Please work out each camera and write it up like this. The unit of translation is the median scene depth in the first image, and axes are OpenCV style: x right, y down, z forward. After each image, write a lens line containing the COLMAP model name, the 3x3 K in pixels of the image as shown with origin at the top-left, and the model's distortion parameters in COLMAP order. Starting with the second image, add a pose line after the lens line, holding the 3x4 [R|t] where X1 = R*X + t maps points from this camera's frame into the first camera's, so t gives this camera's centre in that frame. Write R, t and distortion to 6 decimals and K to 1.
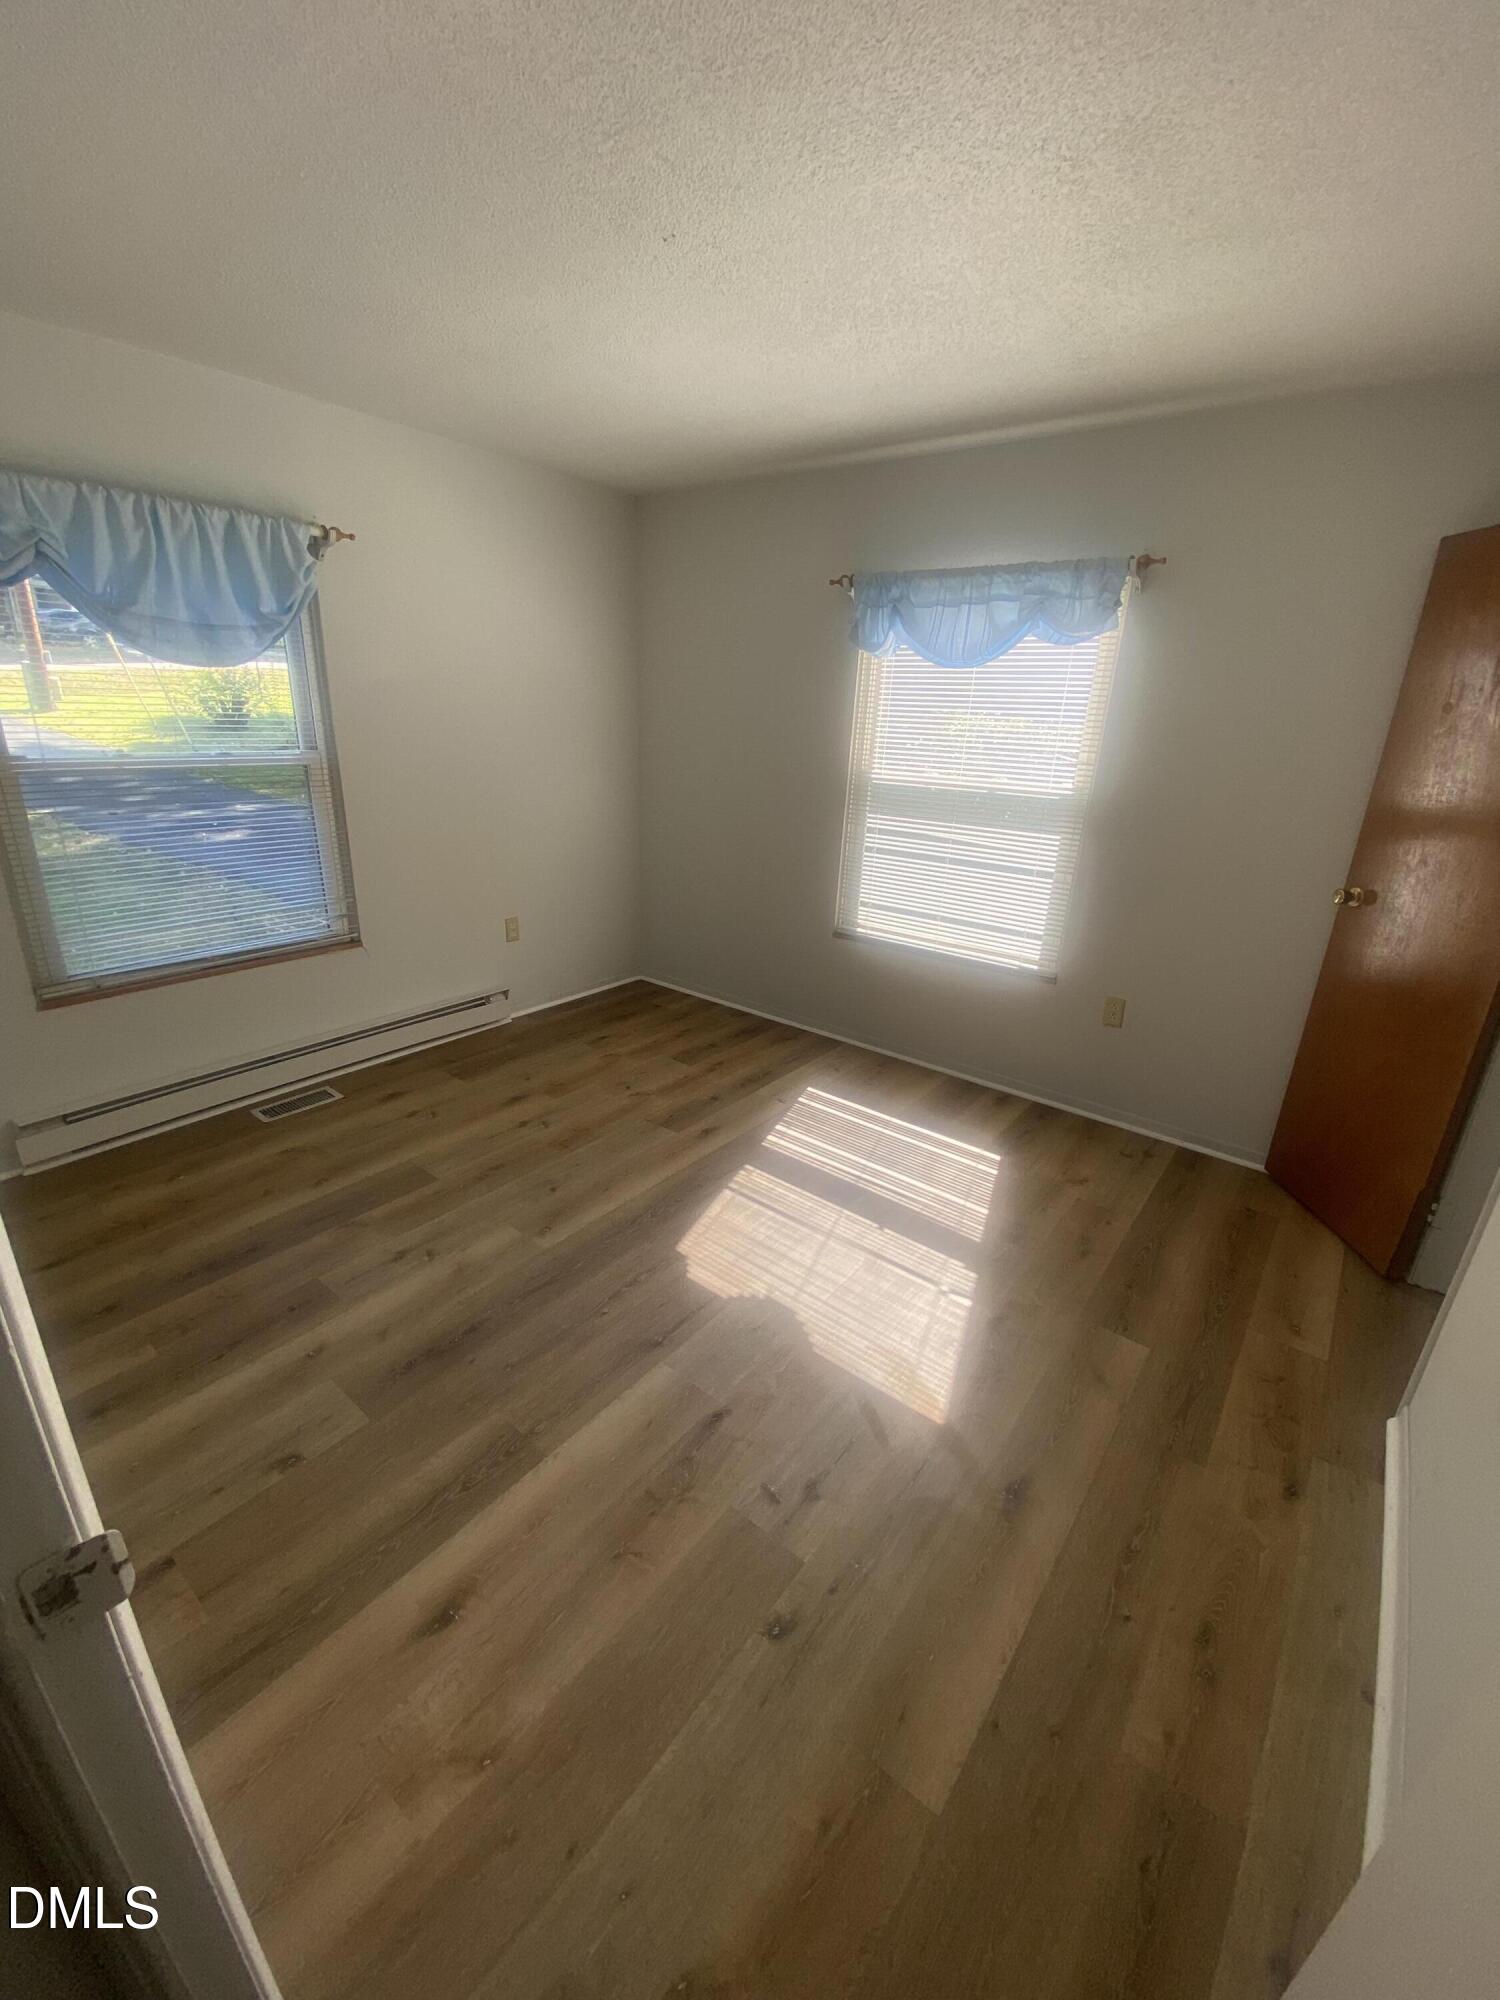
lens RADIAL K [[787.4, 0, 743.4], [0, 787.4, 994.8], [0, 0, 1]] dist [-0.014839, -0.000388]
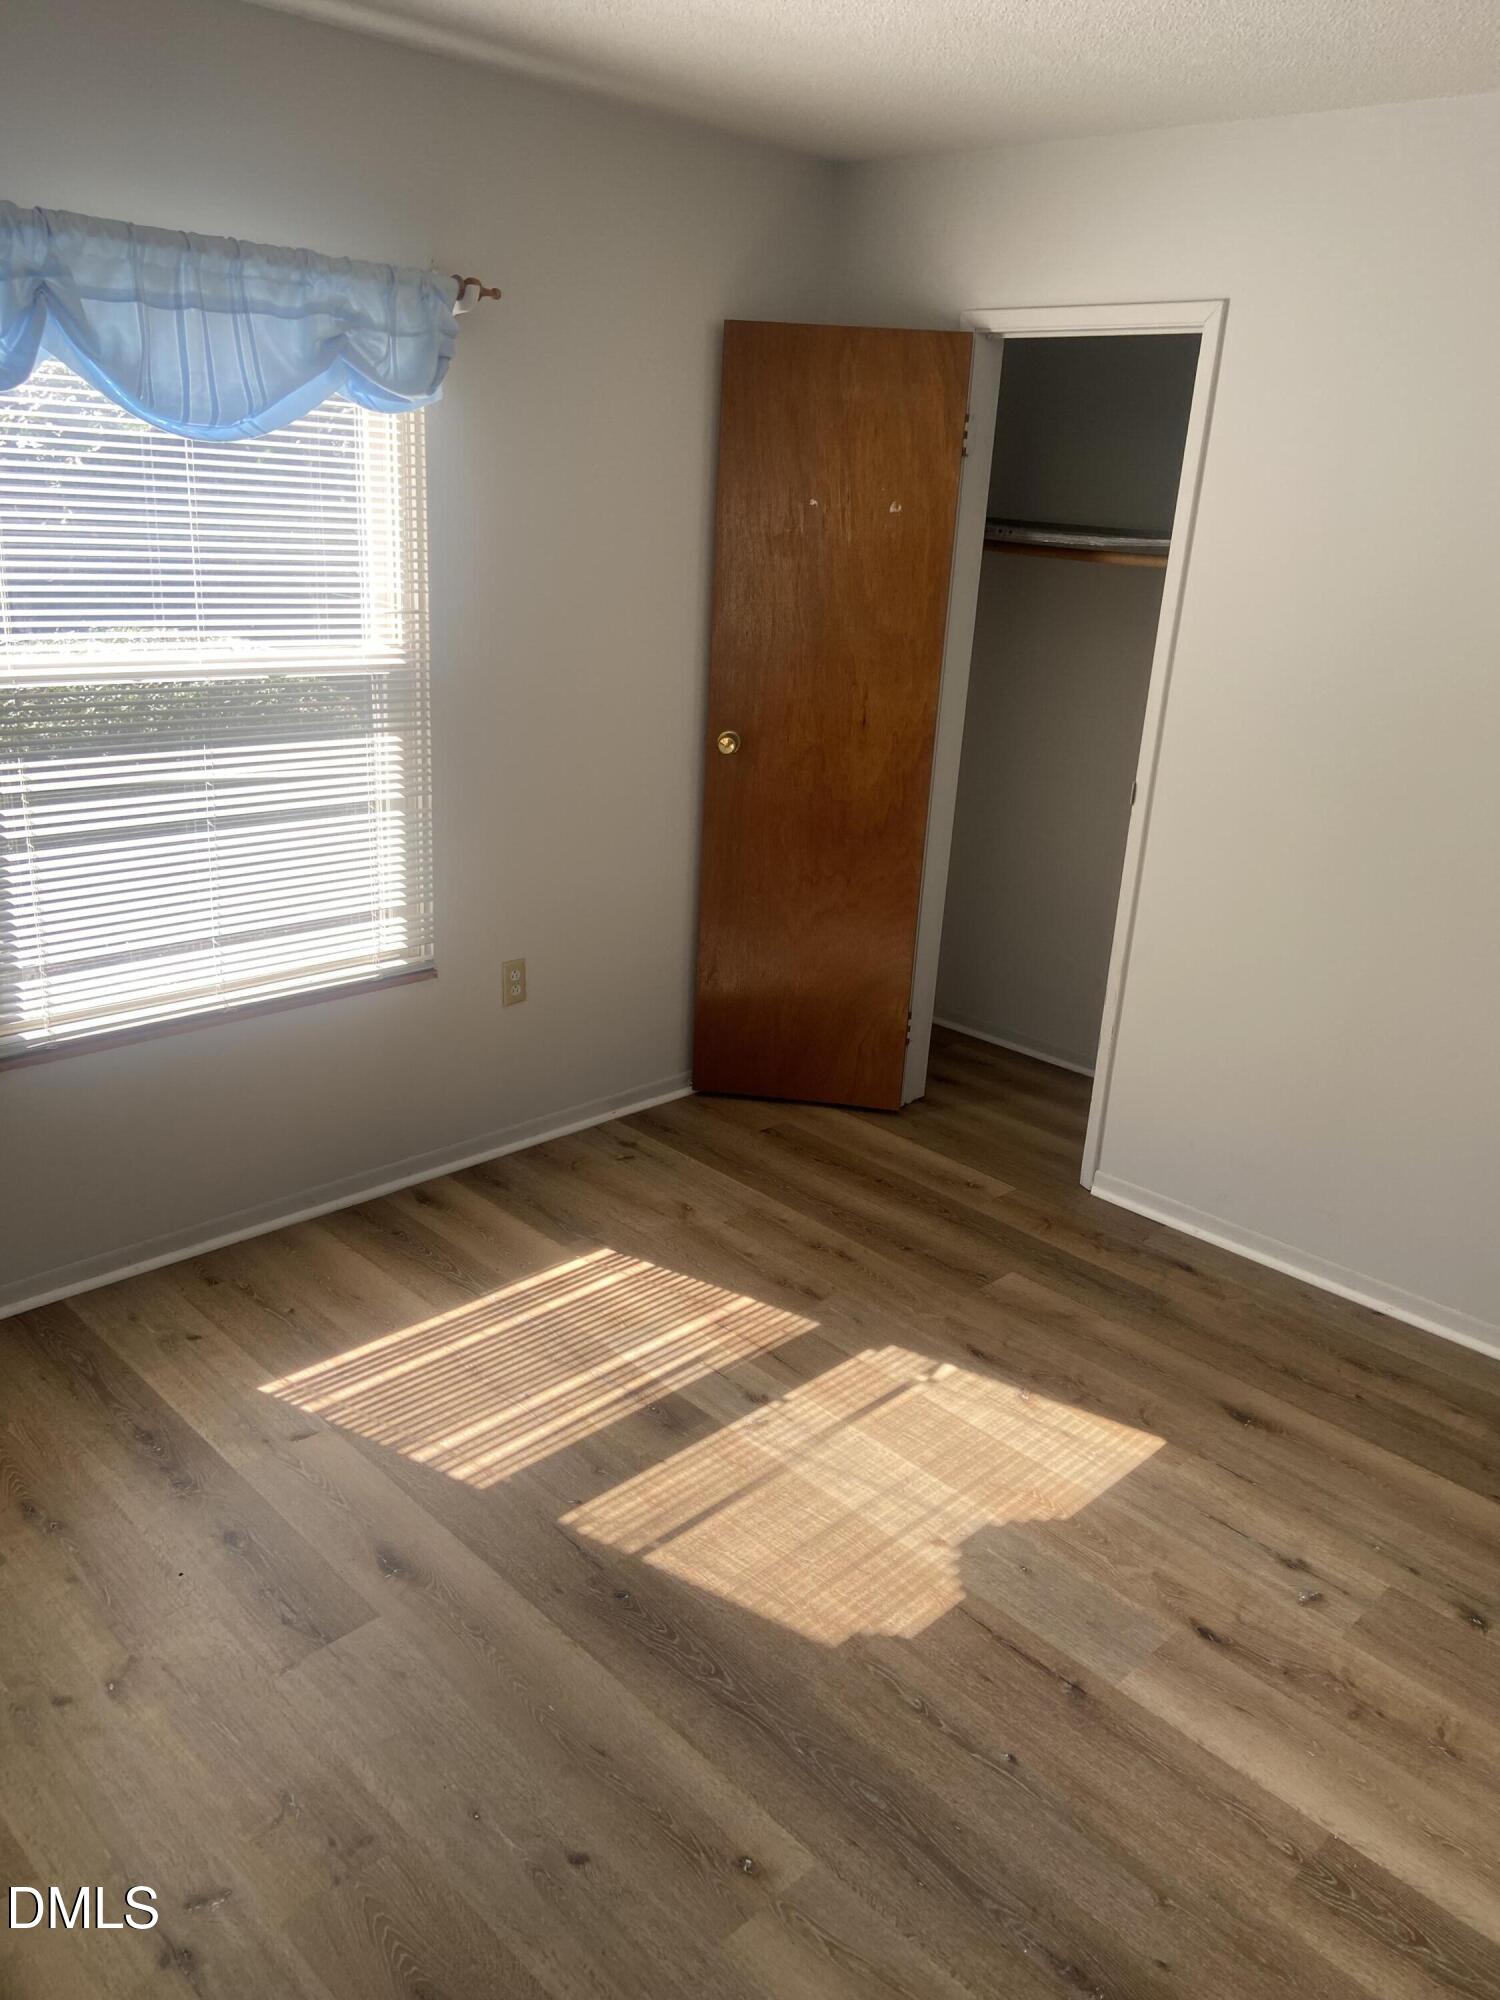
lens RADIAL K [[1566.2, 0, 756.2], [0, 1566.2, 938.6], [0, 0, 1]] dist [0.081519, -0.094319]
pose [[0.117749, -0.319689, 0.940178, -0.829209], [0.281126, 0.918765, 0.277200, -0.365441], [-0.952420, 0.231668, 0.198056, 0.655836]]
